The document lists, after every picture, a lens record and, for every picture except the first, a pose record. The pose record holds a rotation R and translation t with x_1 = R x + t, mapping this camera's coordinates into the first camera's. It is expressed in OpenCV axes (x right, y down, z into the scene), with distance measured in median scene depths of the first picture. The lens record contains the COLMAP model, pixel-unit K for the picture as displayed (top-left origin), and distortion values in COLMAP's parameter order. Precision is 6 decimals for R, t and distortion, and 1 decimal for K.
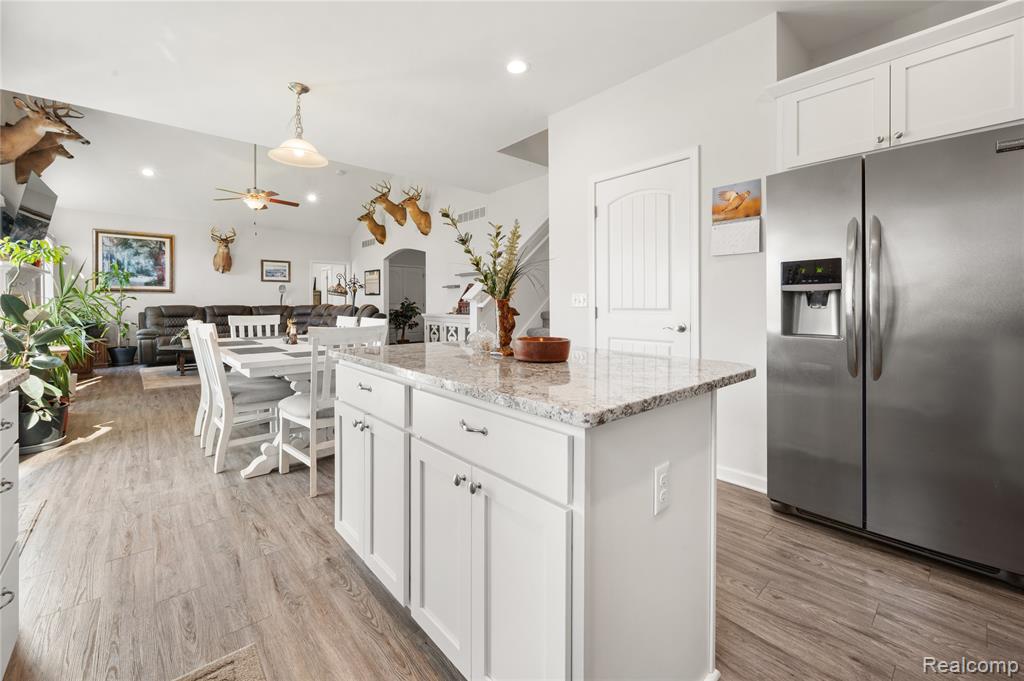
lens RADIAL K [[420.7, 0, 511.5], [0, 420.7, 304.4], [0, 0, 1]] dist [-0.000348, 0.000013]
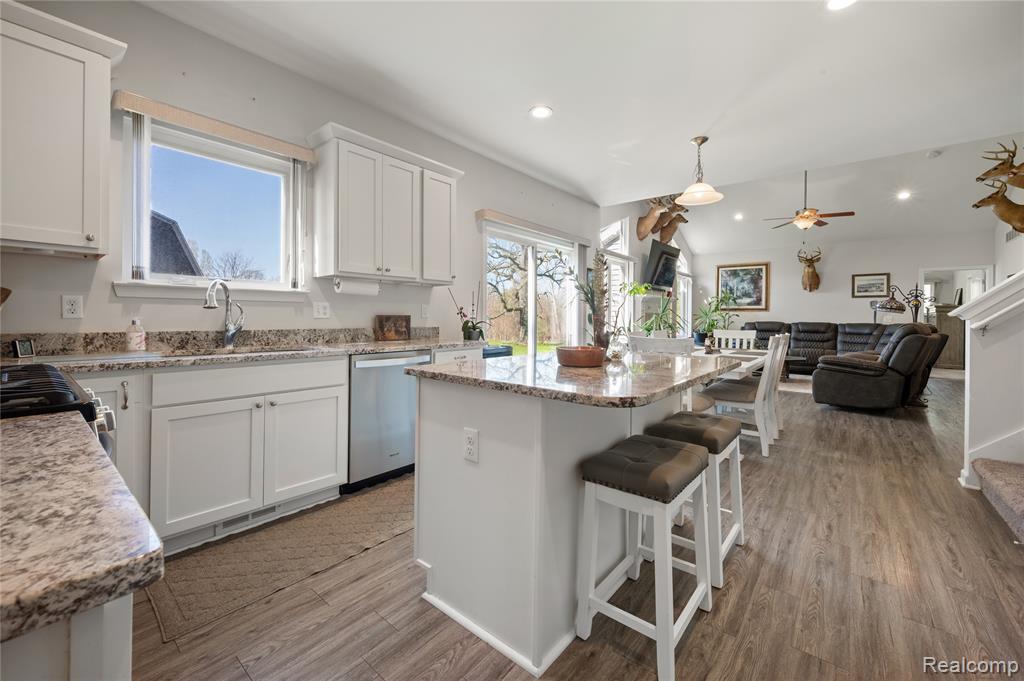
lens RADIAL K [[411.4, 0, 514.4], [0, 411.4, 319.7], [0, 0, 1]] dist [-0.000468, 0.000112]
pose [[0.165169, 0.009007, -0.986224, 0.221558], [-0.013376, 0.999887, 0.006892, -0.001445], [0.986175, 0.012053, 0.165271, 0.110963]]
